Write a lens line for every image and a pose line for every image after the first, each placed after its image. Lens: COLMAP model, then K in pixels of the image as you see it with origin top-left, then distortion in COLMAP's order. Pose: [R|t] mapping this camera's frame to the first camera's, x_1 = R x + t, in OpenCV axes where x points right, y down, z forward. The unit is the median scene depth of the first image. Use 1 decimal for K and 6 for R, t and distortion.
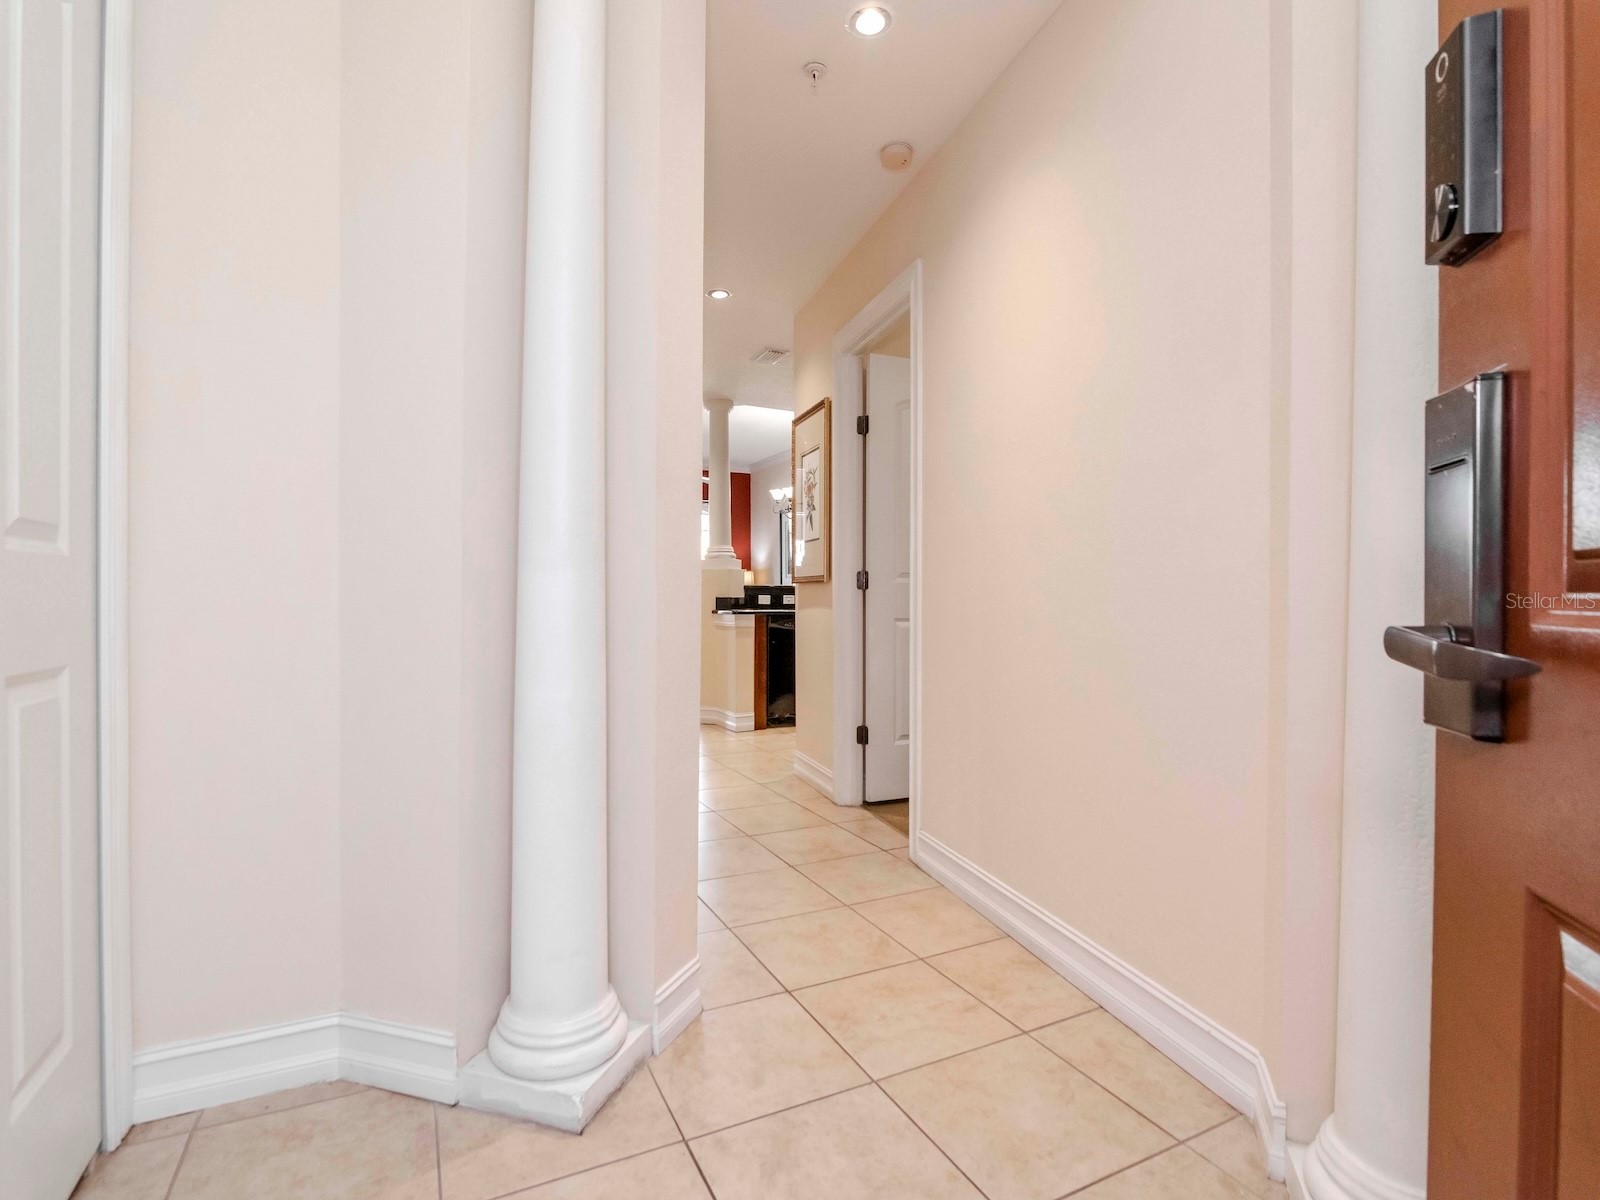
lens RADIAL K [[790.5, 0, 798.6], [0, 790.5, 605.6], [0, 0, 1]] dist [-0.011092, -0.000003]
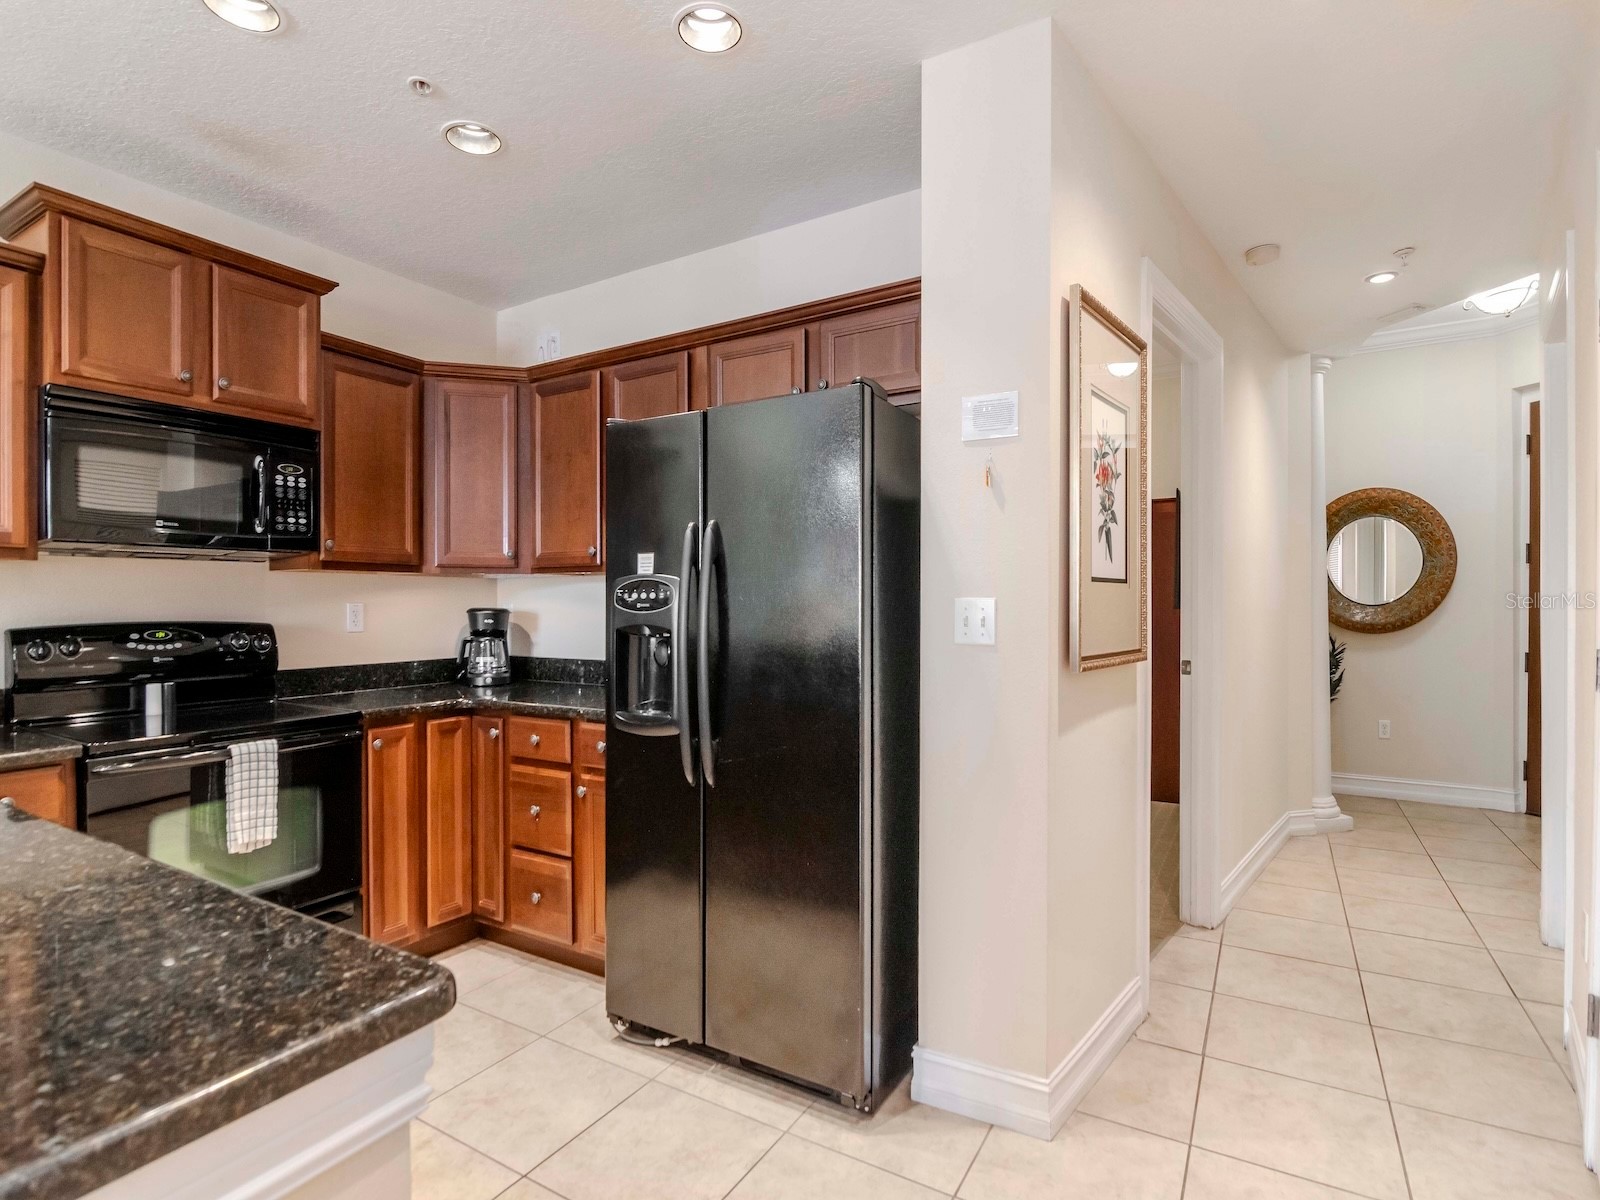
lens RADIAL K [[790.5, 0, 798.6], [0, 790.5, 605.6], [0, 0, 1]] dist [-0.011092, -0.000003]
pose [[-0.537680, -0.007102, 0.843119, -0.523932], [0.003831, 0.999934, 0.010866, -0.127099], [-0.843140, 0.009072, -0.537617, 2.506396]]
